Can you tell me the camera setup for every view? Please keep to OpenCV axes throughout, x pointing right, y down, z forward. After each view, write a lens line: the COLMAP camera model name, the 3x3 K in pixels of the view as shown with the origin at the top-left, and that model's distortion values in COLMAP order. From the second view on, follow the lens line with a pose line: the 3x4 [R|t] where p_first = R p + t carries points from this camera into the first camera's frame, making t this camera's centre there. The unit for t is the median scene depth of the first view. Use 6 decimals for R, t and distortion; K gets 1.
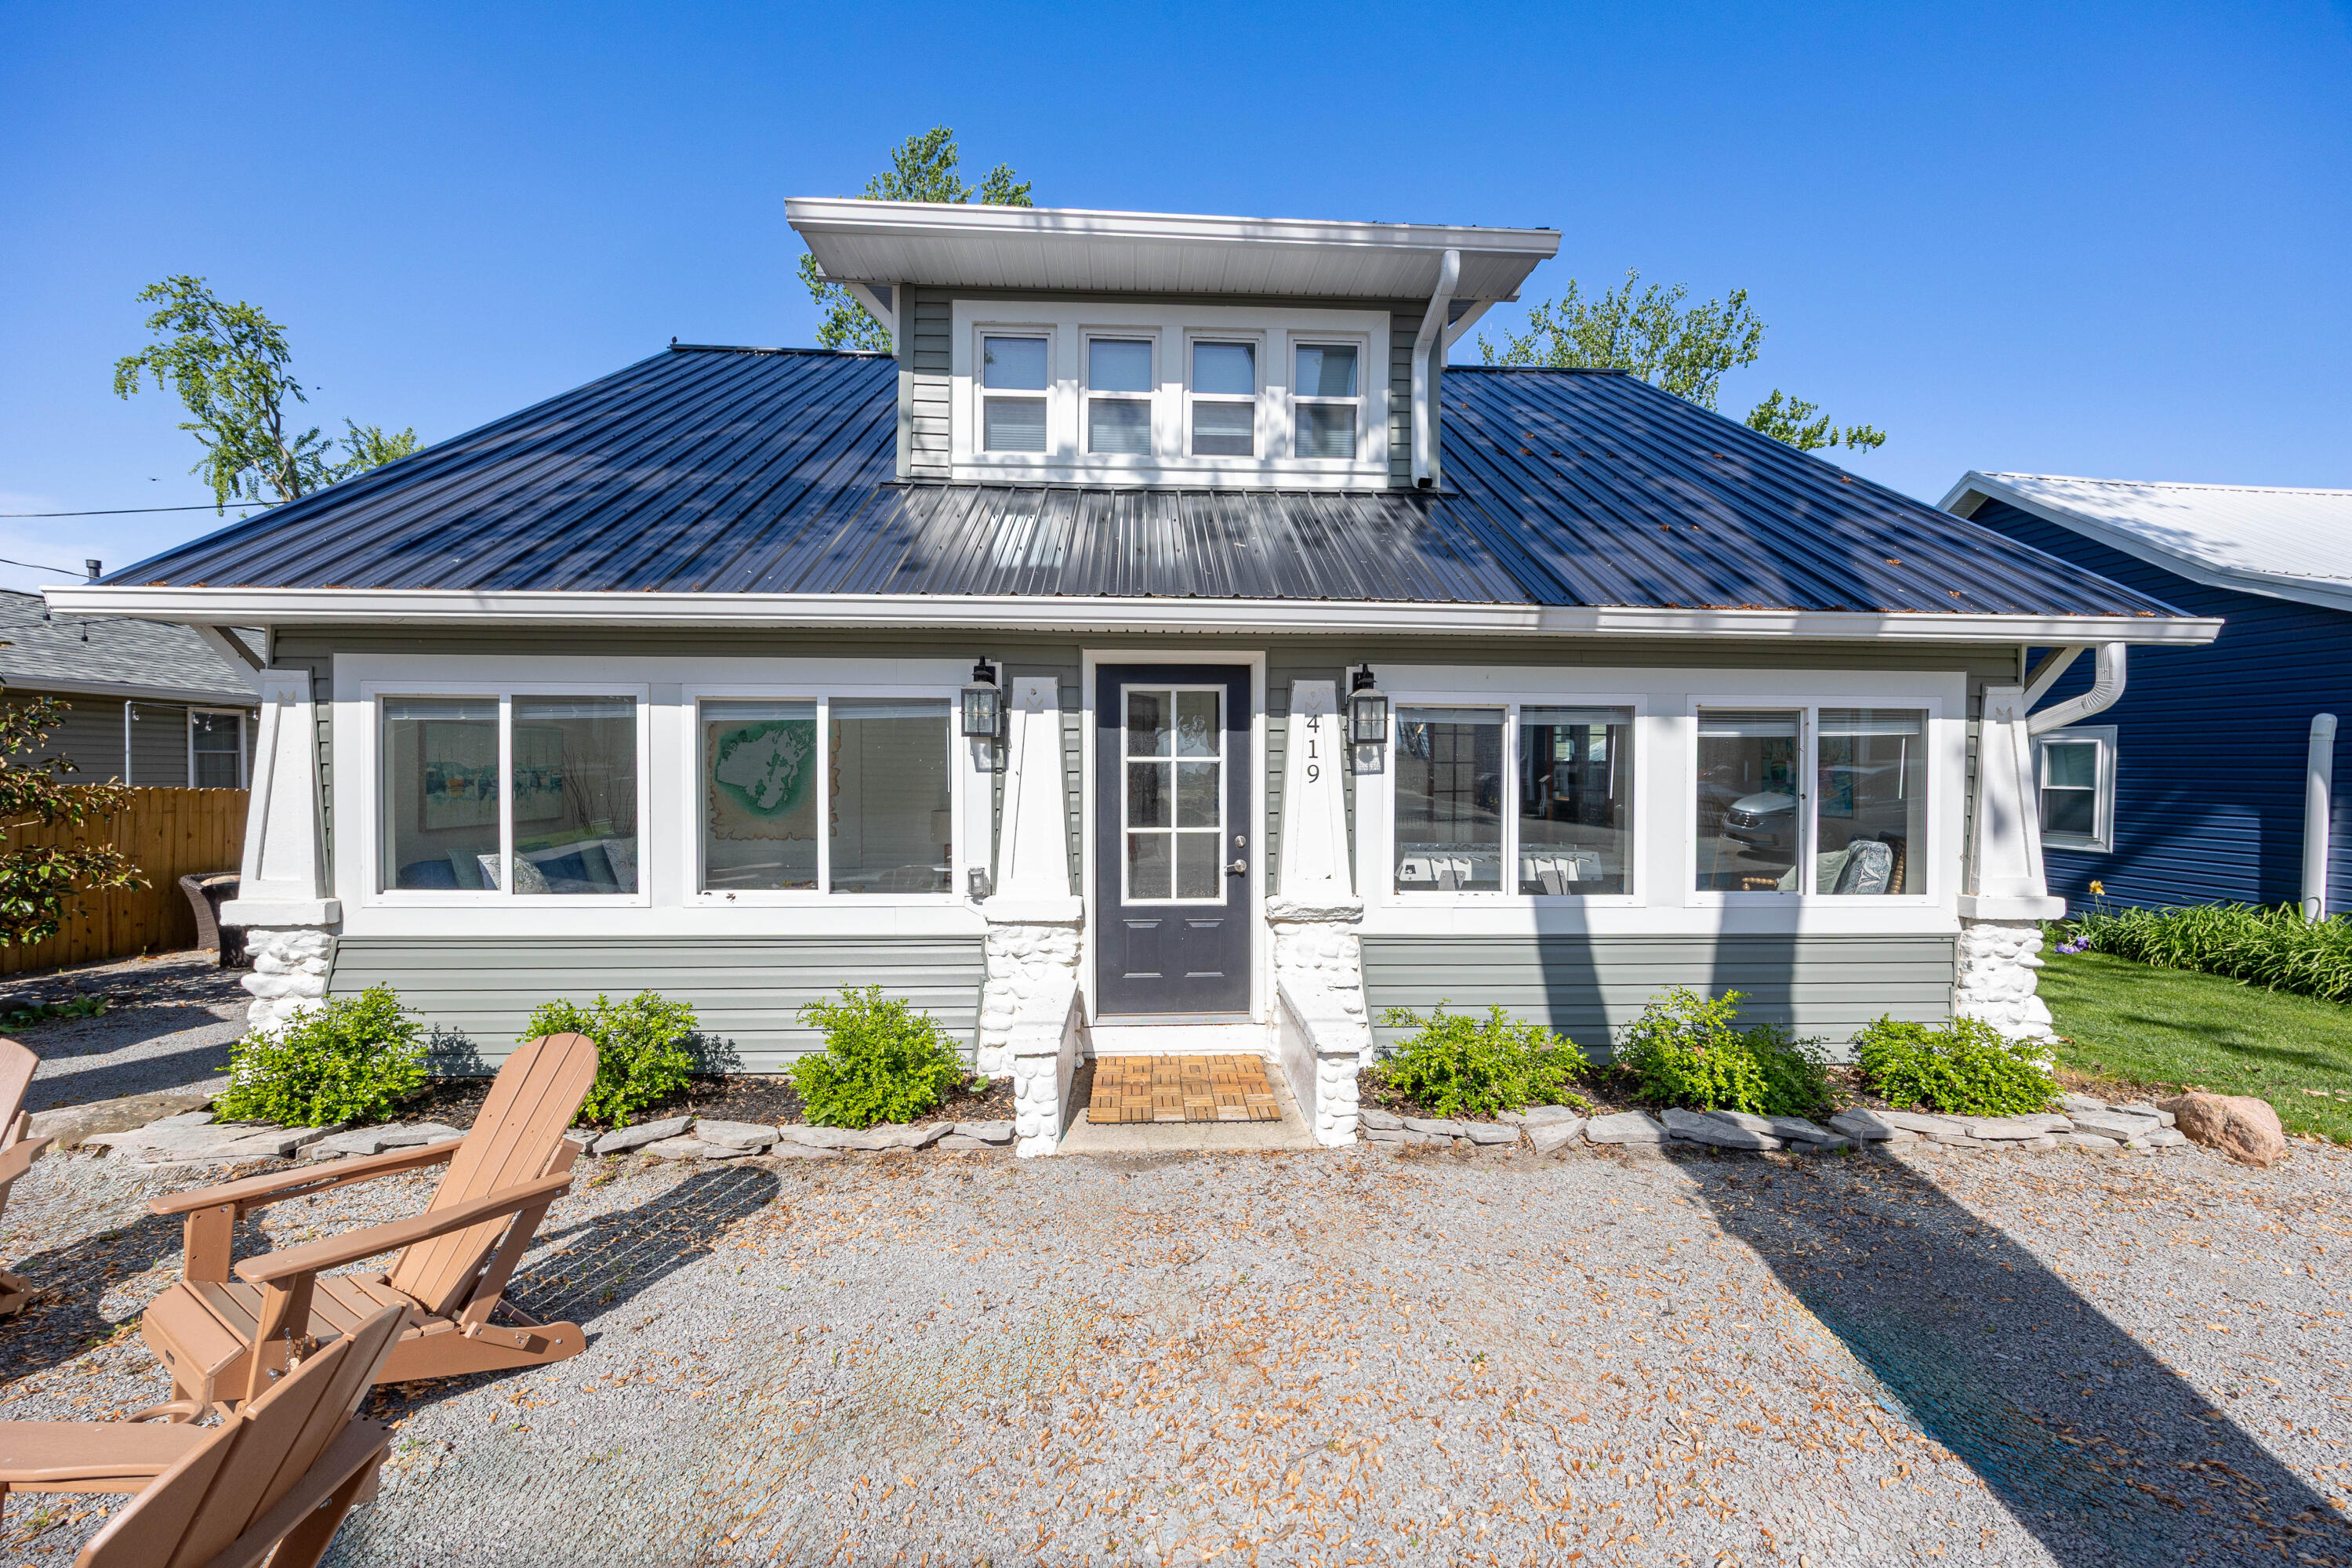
lens RADIAL K [[939.6, 0, 1176.0], [0, 939.6, 784.0], [0, 0, 1]] dist [-0.002900, -0.000166]
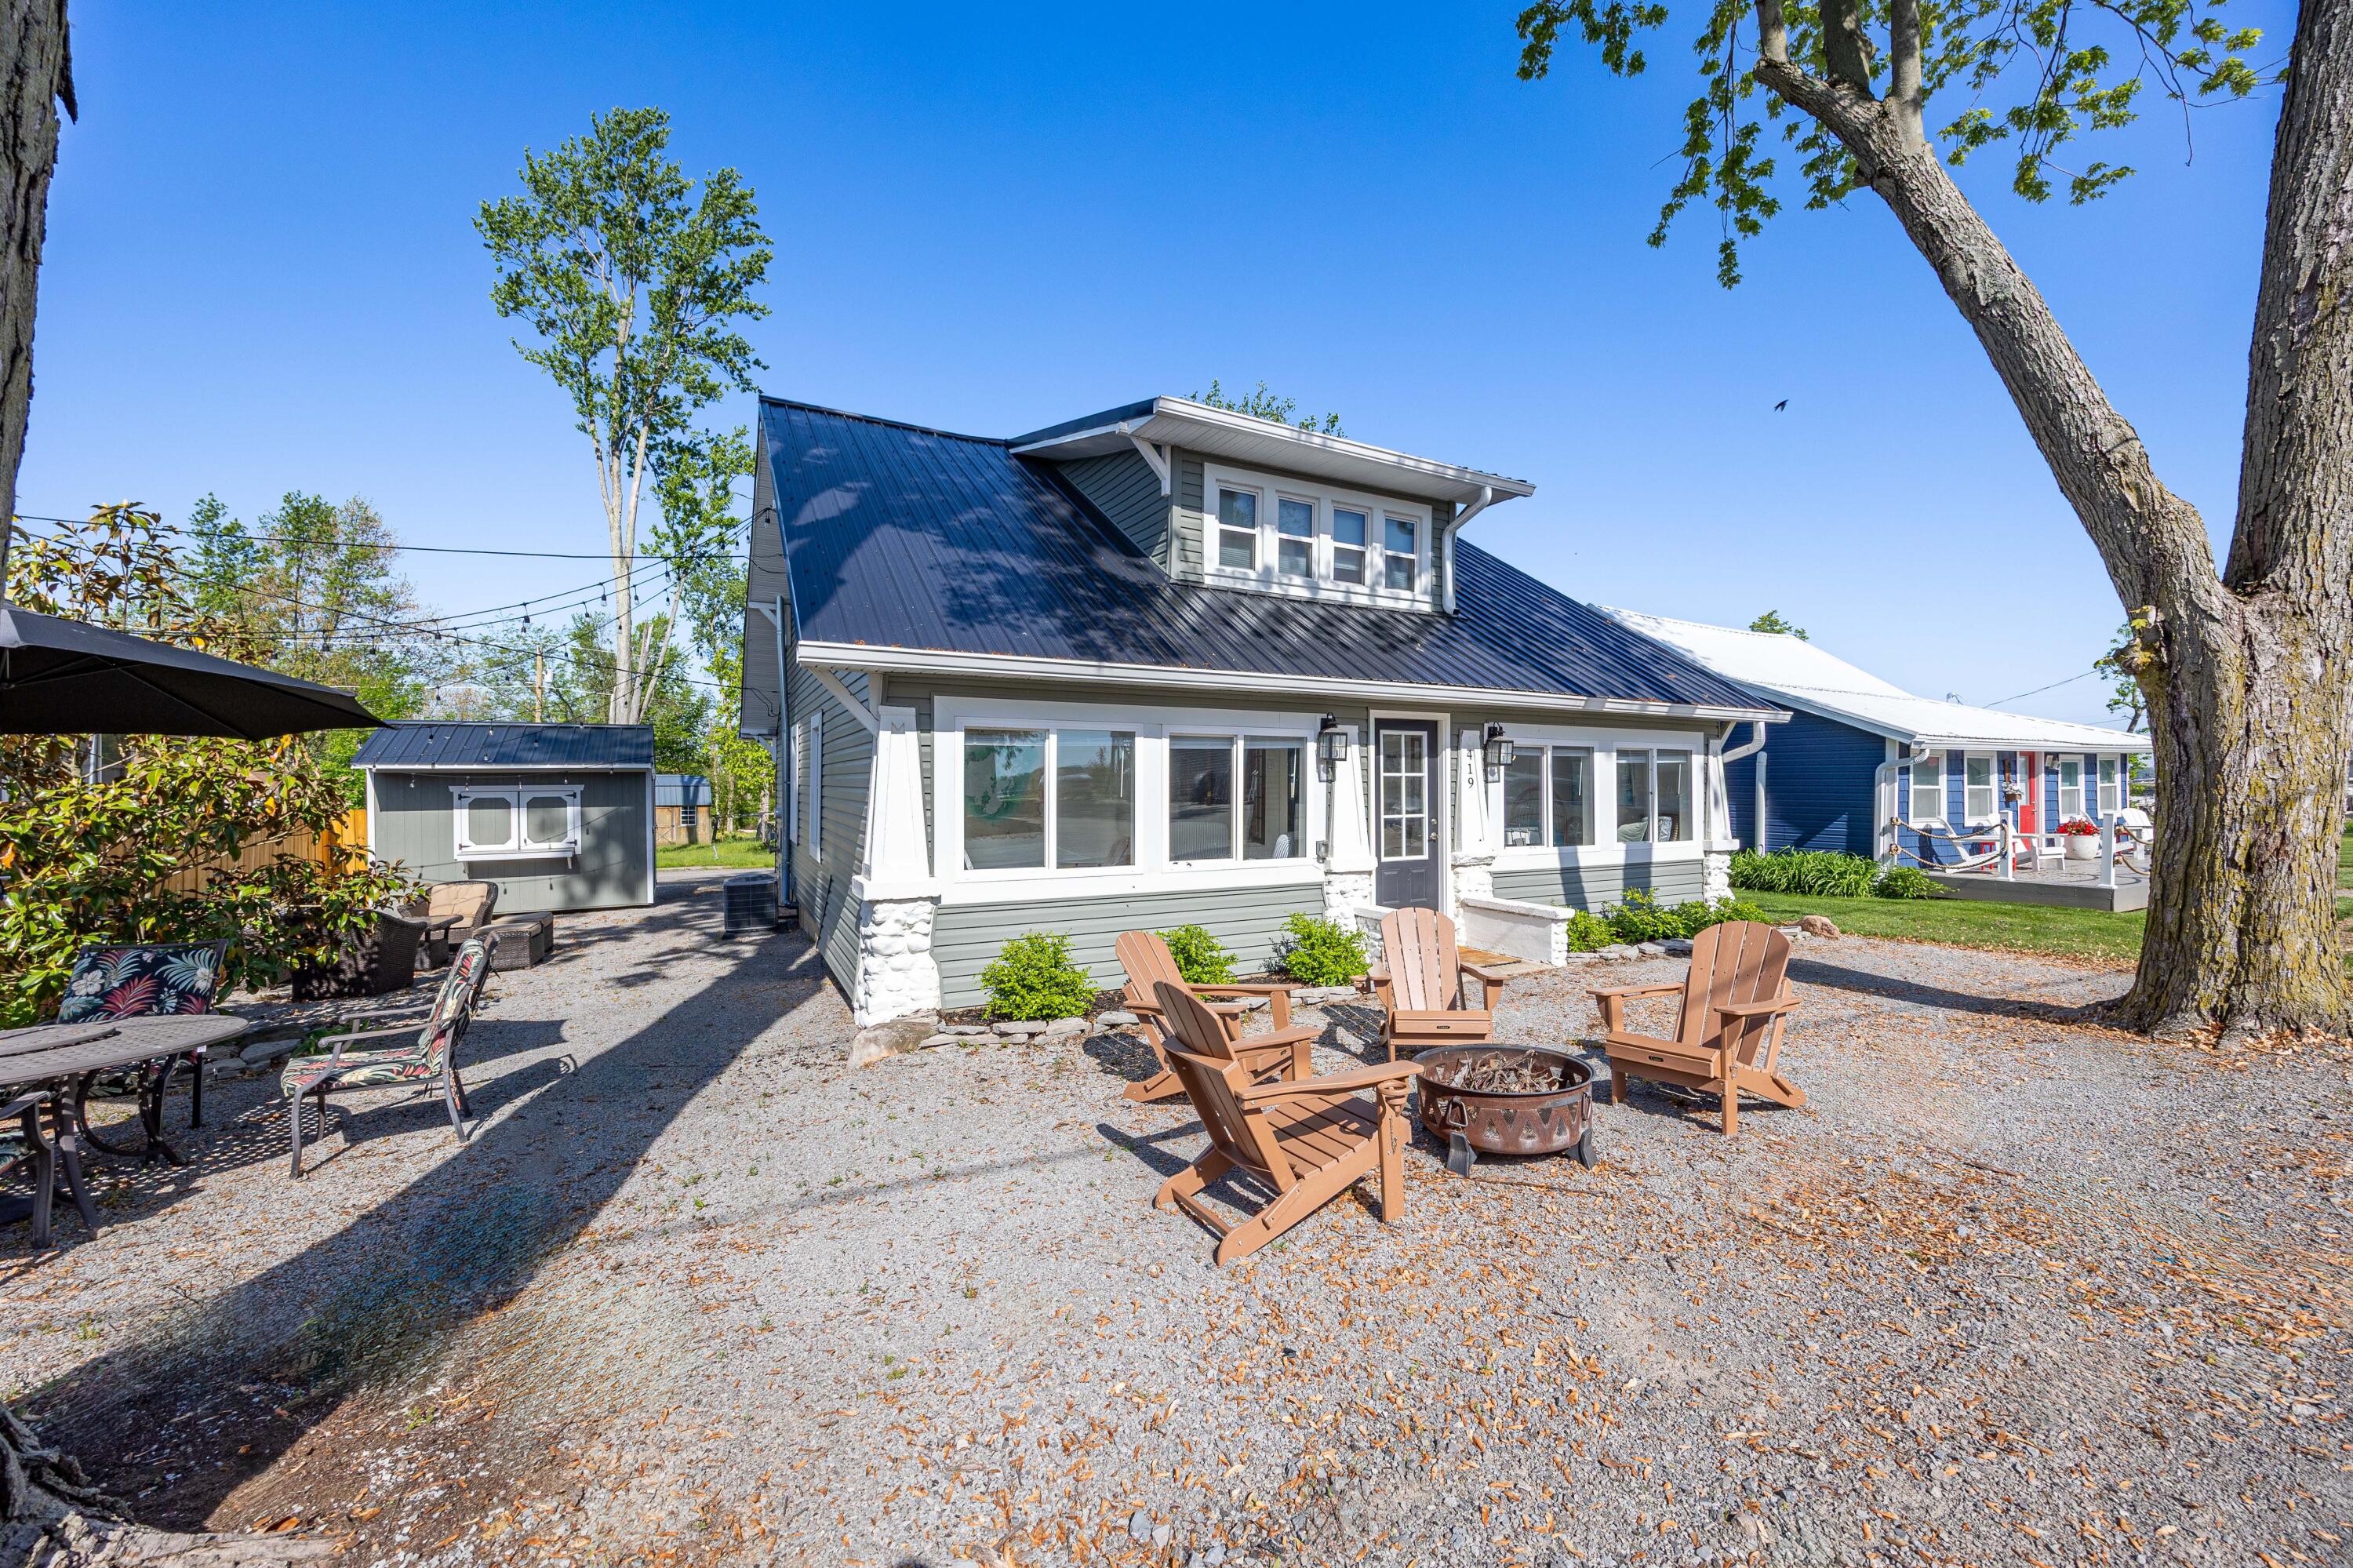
lens RADIAL K [[940.0, 0, 1176.5], [0, 940.0, 784.0], [0, 0, 1]] dist [-0.002900, -0.000166]
pose [[0.896947, -0.004627, 0.442113, -1.126872], [0.013869, 0.999748, -0.017673, 0.015351], [-0.441920, 0.021983, 0.896785, -0.348025]]
